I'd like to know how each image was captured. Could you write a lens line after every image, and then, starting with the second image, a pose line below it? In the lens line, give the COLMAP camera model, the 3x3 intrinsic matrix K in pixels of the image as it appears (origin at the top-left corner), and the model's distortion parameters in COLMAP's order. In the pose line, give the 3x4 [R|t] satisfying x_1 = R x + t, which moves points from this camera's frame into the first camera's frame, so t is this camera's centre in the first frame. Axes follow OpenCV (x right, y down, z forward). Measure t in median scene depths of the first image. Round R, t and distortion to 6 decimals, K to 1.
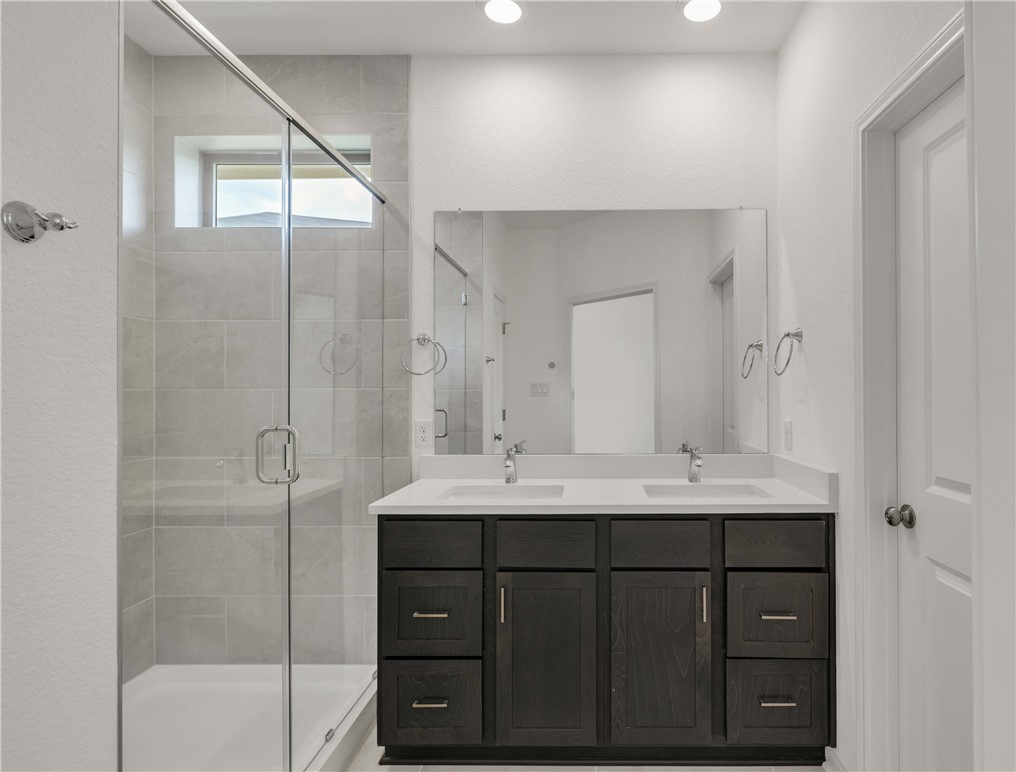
lens RADIAL K [[557.2, 0, 588.7], [0, 557.2, 386.8], [0, 0, 1]] dist [0.002031, 0.000262]
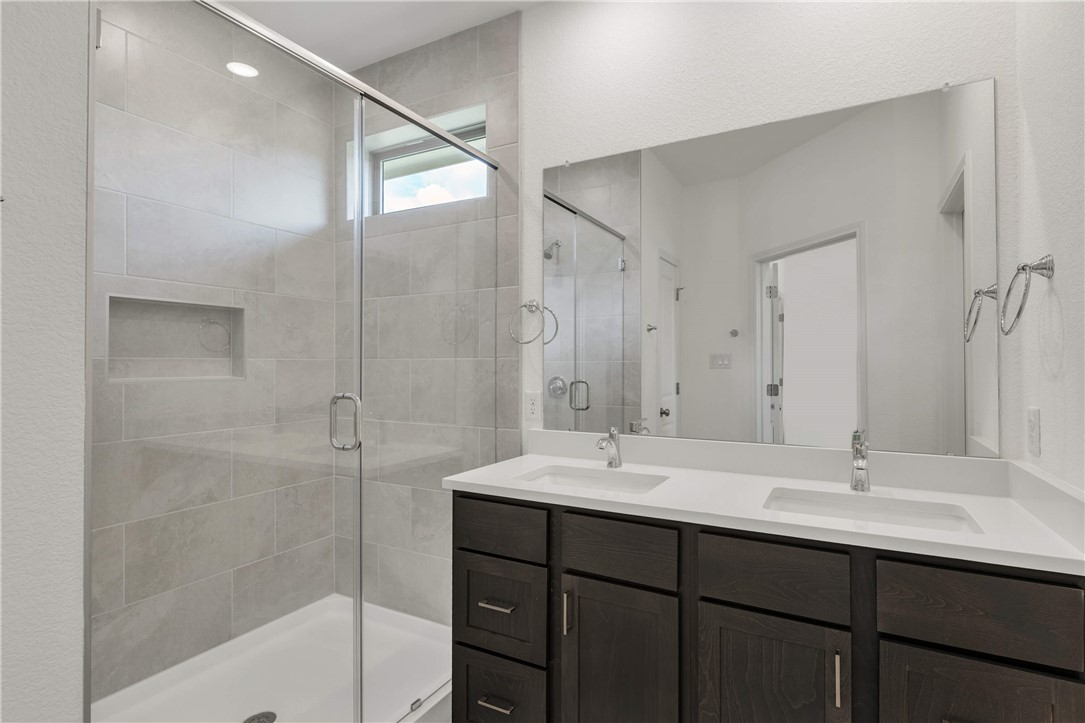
lens RADIAL K [[545.7, 0, 541.7], [0, 545.7, 357.4], [0, 0, 1]] dist [-0.000945, 0.000424]
pose [[0.877480, -0.003395, -0.479602, 0.161085], [0.001409, 0.999989, -0.004501, 0.005850], [0.479611, 0.003274, 0.877475, 0.197588]]
